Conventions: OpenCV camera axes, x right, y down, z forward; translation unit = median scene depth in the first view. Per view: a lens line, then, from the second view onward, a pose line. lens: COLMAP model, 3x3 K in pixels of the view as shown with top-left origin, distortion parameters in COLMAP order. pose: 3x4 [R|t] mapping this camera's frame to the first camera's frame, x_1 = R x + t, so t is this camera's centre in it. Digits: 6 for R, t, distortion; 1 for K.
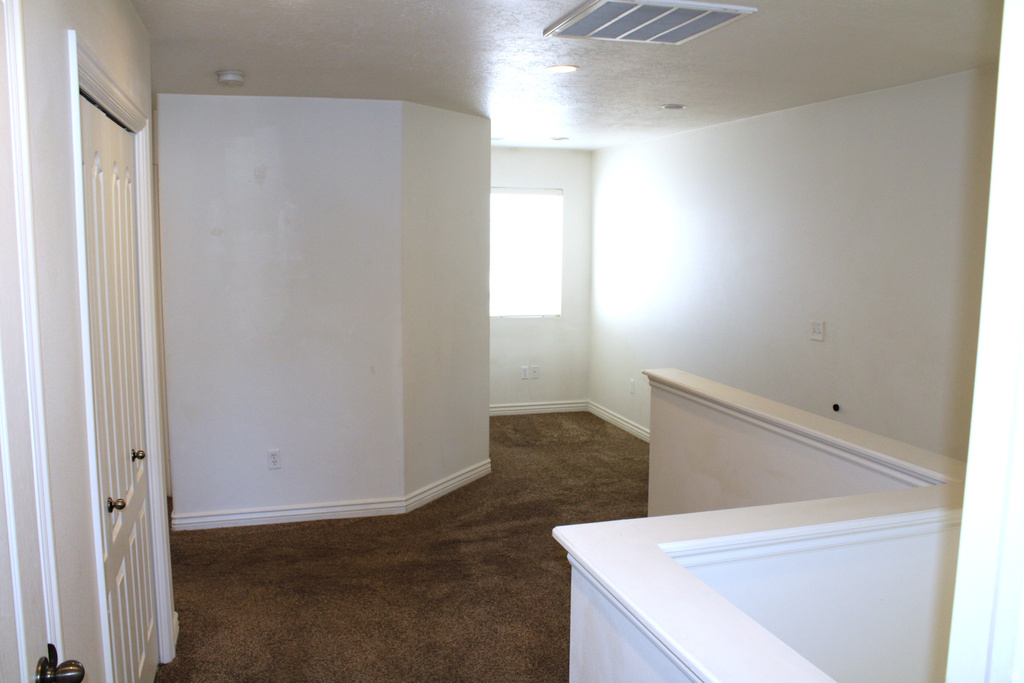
lens RADIAL K [[863.0, 0, 508.7], [0, 863.0, 342.0], [0, 0, 1]] dist [-0.140381, 0.095136]
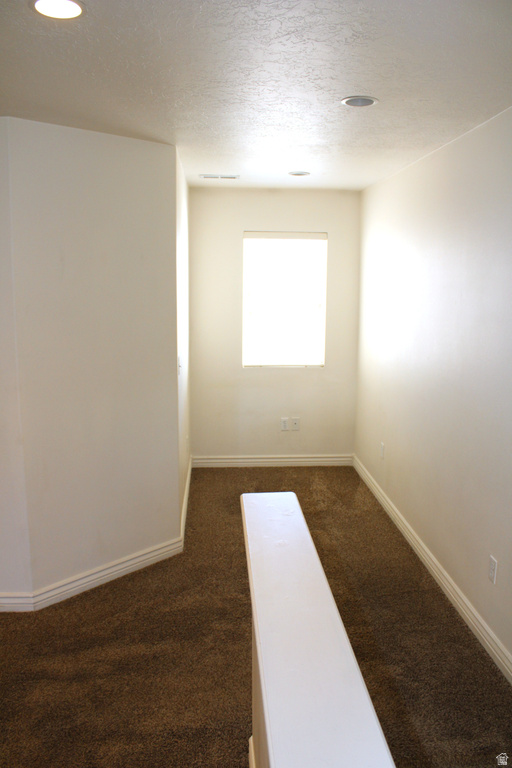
lens RADIAL K [[647.2, 0, 258.9], [0, 647.2, 381.5], [0, 0, 1]] dist [-0.140381, 0.095136]
pose [[0.974617, 0.035332, -0.221072, 0.195125], [-0.027817, 0.998927, 0.037017, -0.050102], [0.222143, -0.029928, 0.974555, 0.378992]]
